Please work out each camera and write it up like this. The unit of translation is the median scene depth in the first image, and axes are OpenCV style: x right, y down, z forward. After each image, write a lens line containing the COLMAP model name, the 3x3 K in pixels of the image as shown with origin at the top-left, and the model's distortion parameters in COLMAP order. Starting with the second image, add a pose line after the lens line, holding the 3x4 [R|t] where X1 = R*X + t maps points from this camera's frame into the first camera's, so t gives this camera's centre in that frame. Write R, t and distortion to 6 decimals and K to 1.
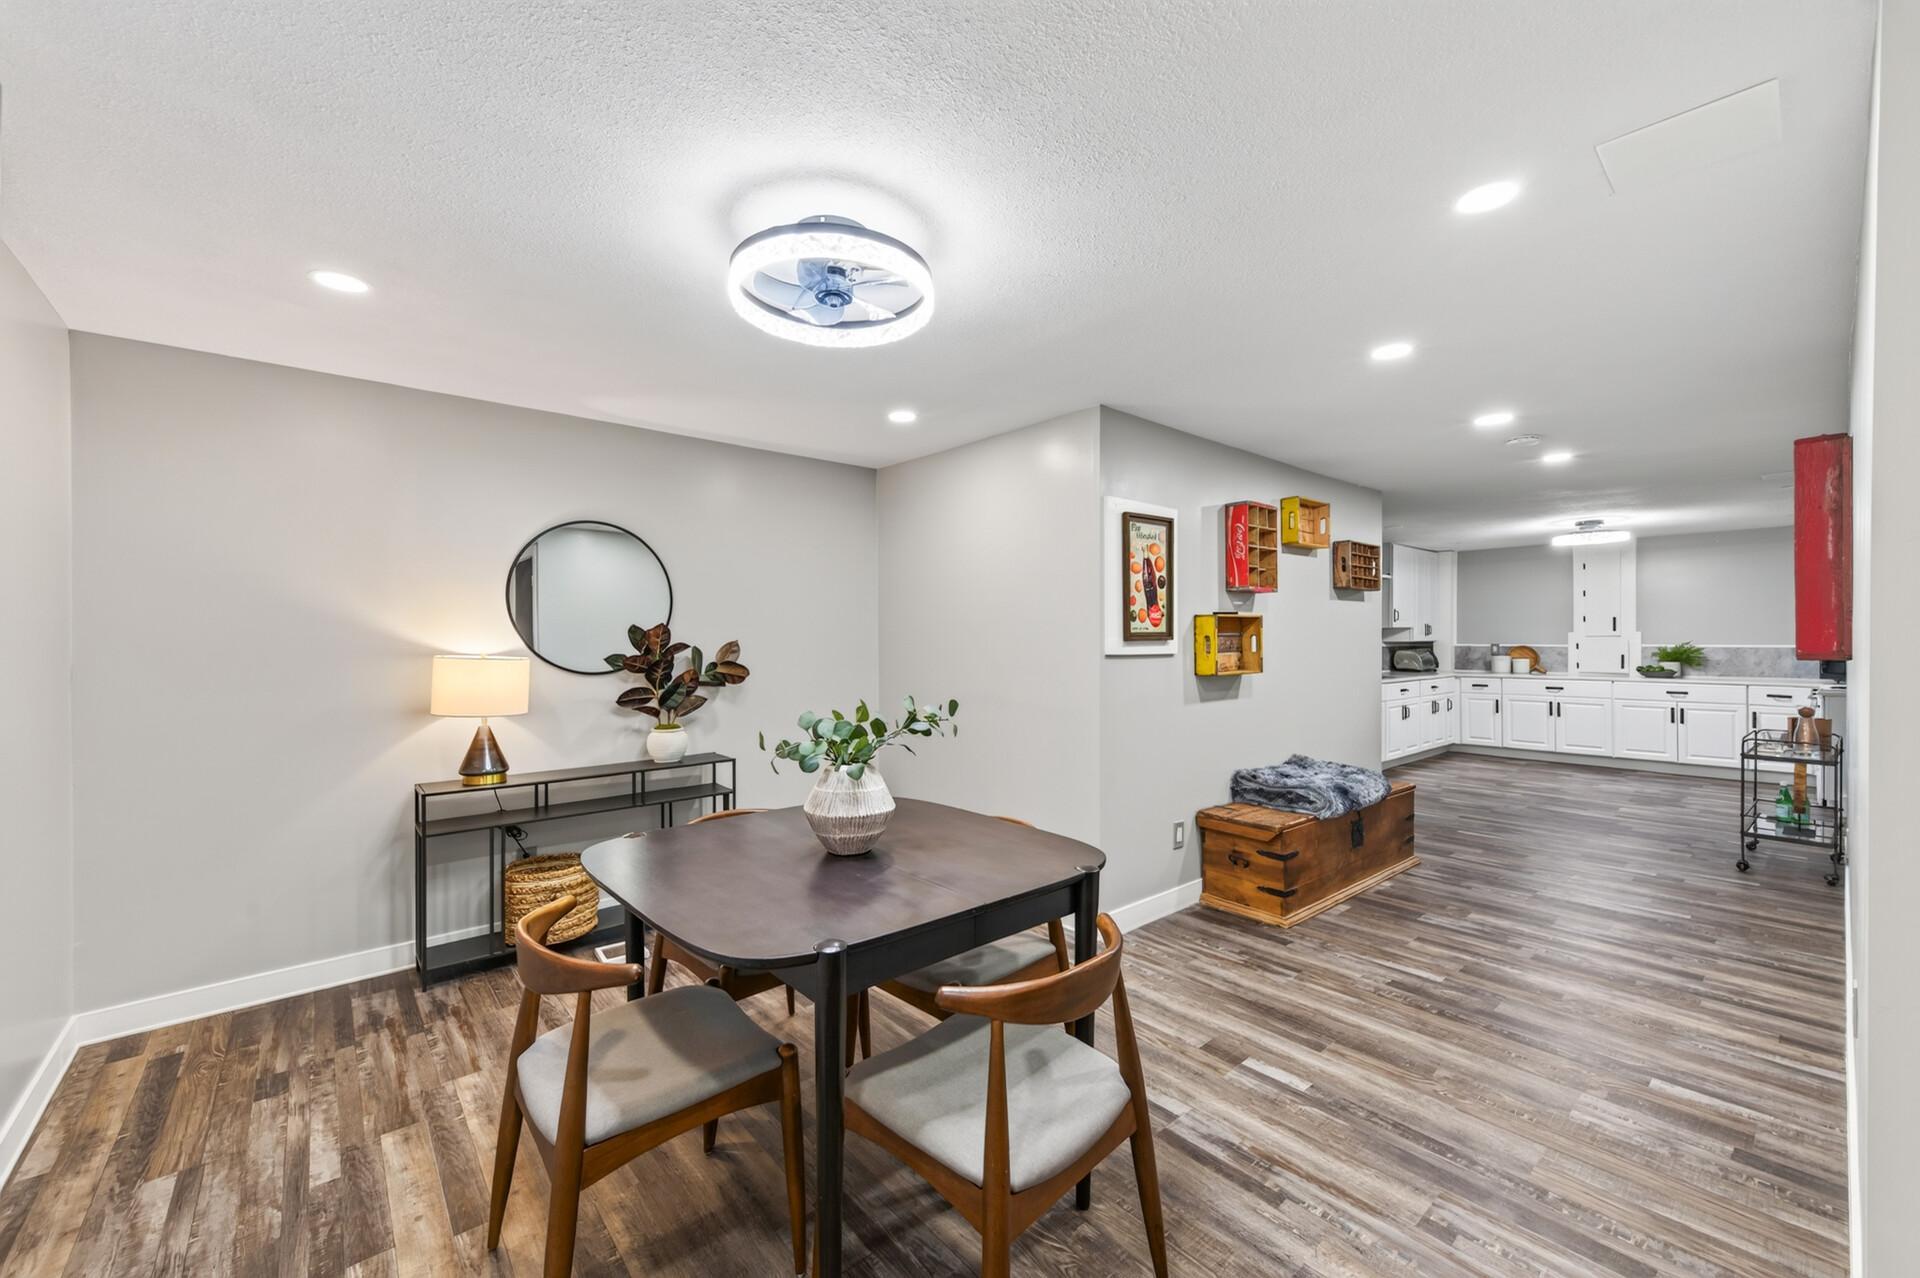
lens RADIAL K [[767.5, 0, 952.6], [0, 767.5, 638.7], [0, 0, 1]] dist [0.003951, 0.000531]
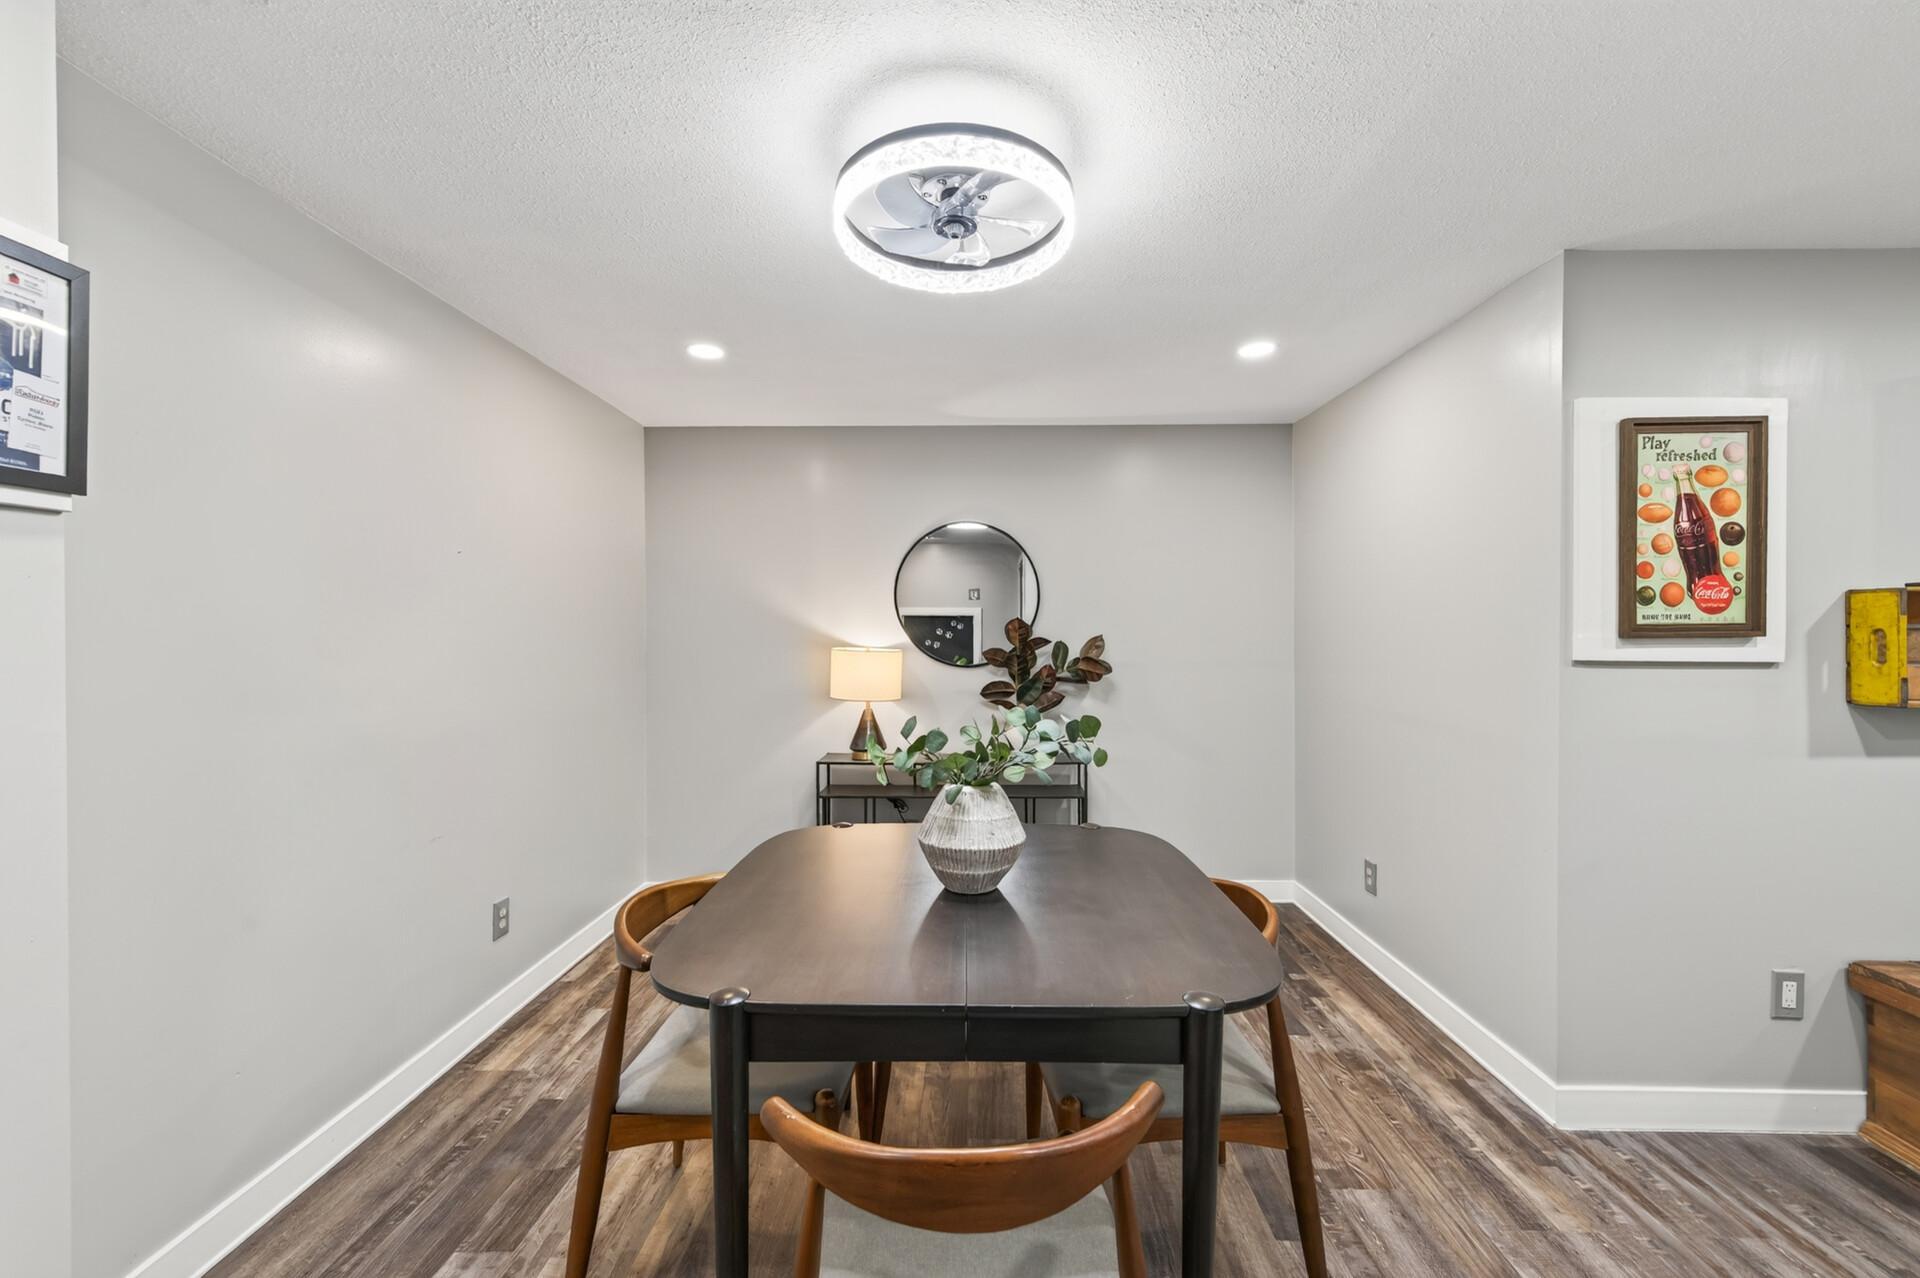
lens RADIAL K [[767.5, 0, 952.6], [0, 767.5, 638.7], [0, 0, 1]] dist [0.003951, 0.000531]
pose [[0.747231, 0.006437, -0.664534, 0.220818], [-0.002674, 0.999974, 0.006679, 0.000635], [0.664559, -0.003214, 0.747229, 0.202692]]
